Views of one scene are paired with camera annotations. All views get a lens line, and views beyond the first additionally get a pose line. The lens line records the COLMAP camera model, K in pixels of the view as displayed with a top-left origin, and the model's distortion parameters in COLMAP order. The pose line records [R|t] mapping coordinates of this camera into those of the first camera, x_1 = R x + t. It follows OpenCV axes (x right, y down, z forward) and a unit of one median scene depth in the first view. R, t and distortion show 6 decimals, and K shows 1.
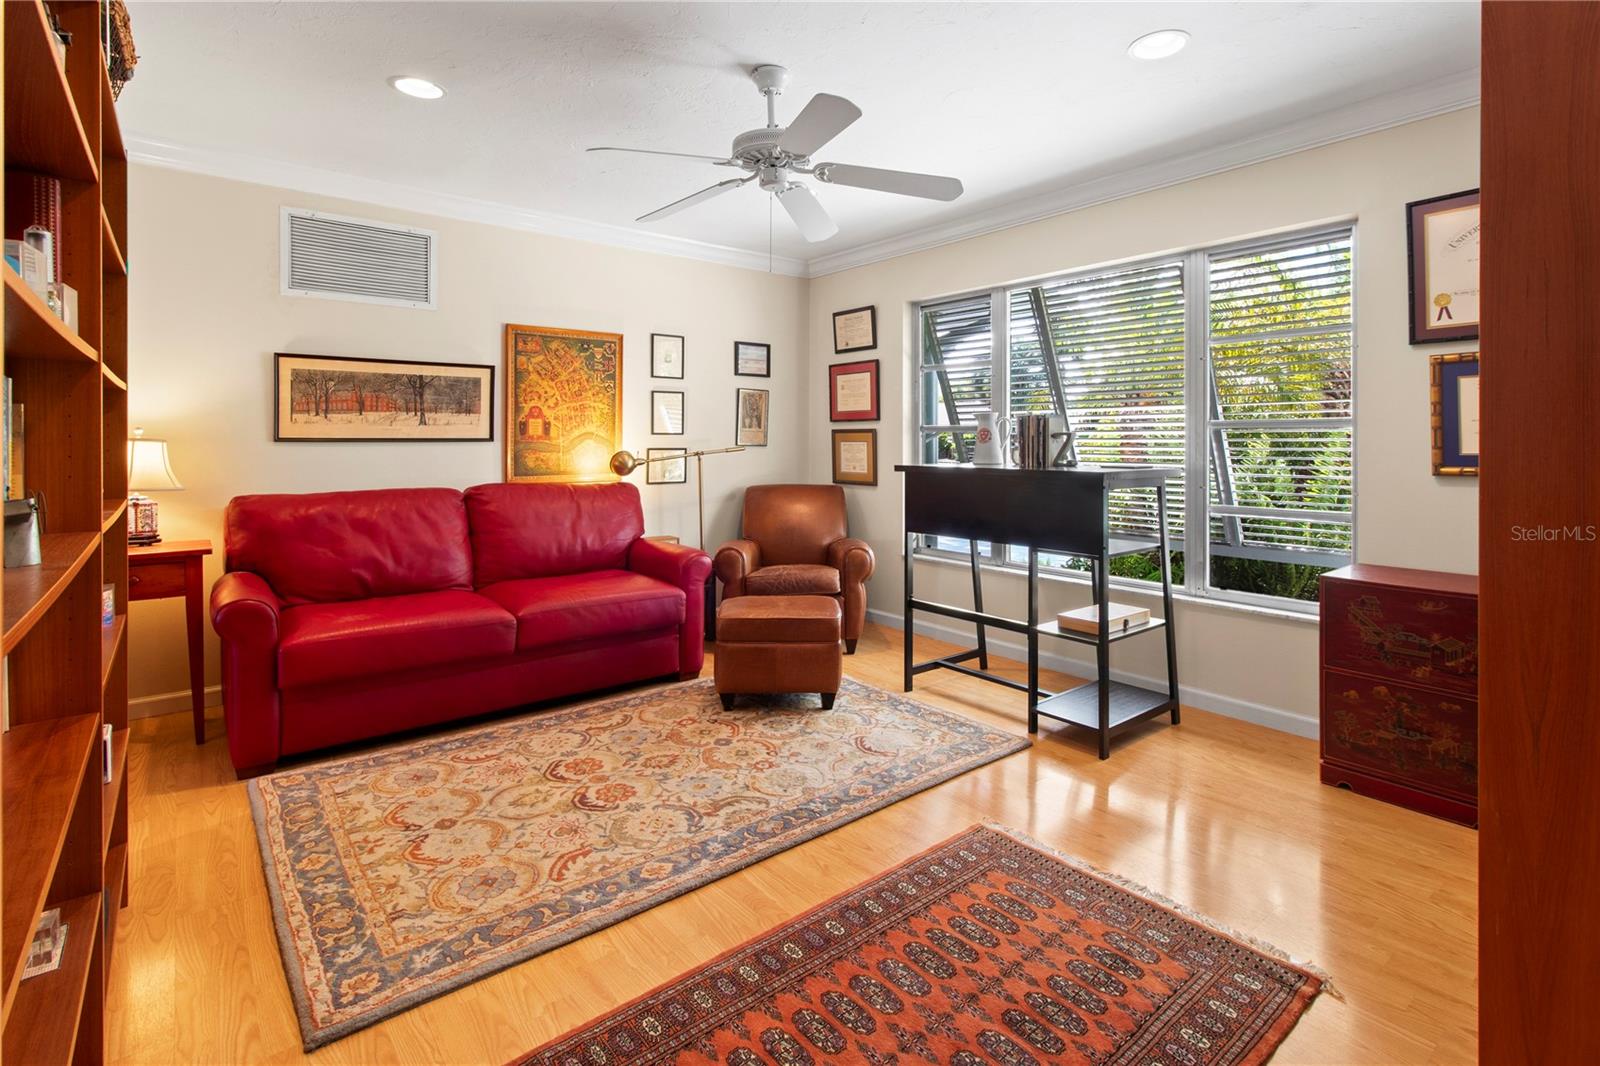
lens RADIAL K [[746.7, 0, 817.1], [0, 746.7, 453.1], [0, 0, 1]] dist [-0.001110, -0.000163]
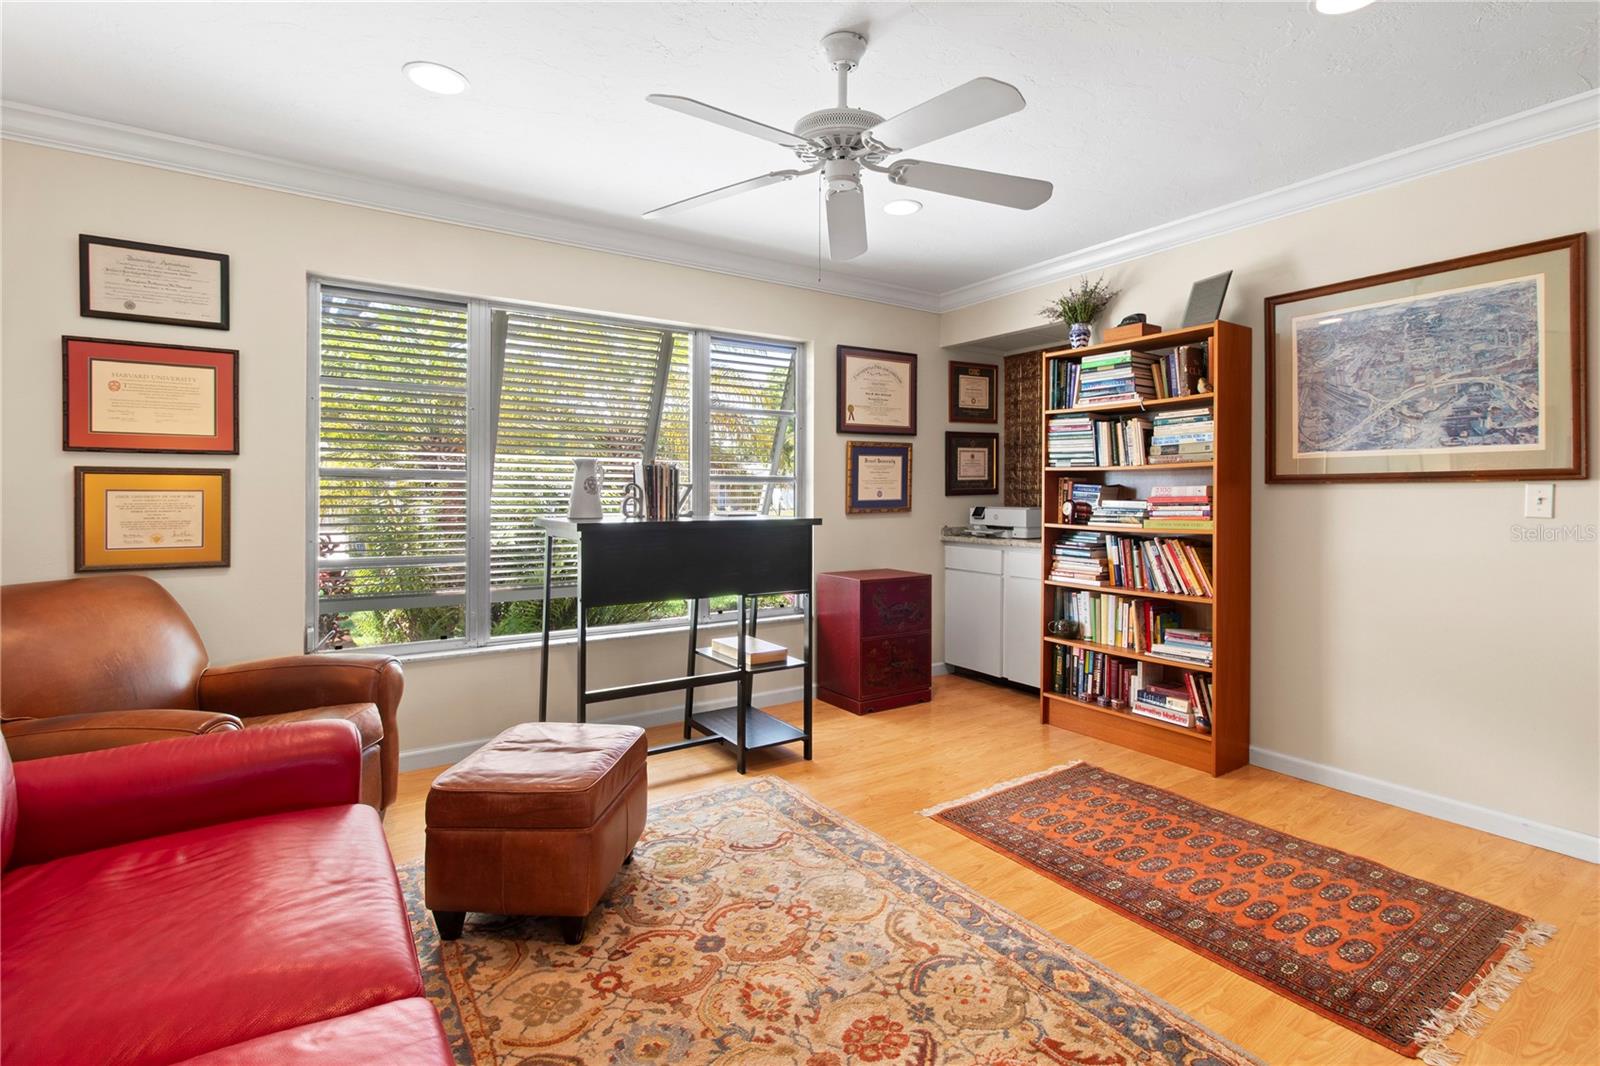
lens RADIAL K [[745.7, 0, 817.4], [0, 745.7, 510.1], [0, 0, 1]] dist [0.001638, -0.000072]
pose [[0.111956, -0.026757, 0.993353, -0.745793], [0.009657, 0.999620, 0.025837, -0.018752], [-0.993666, 0.006701, 0.112171, 0.798400]]
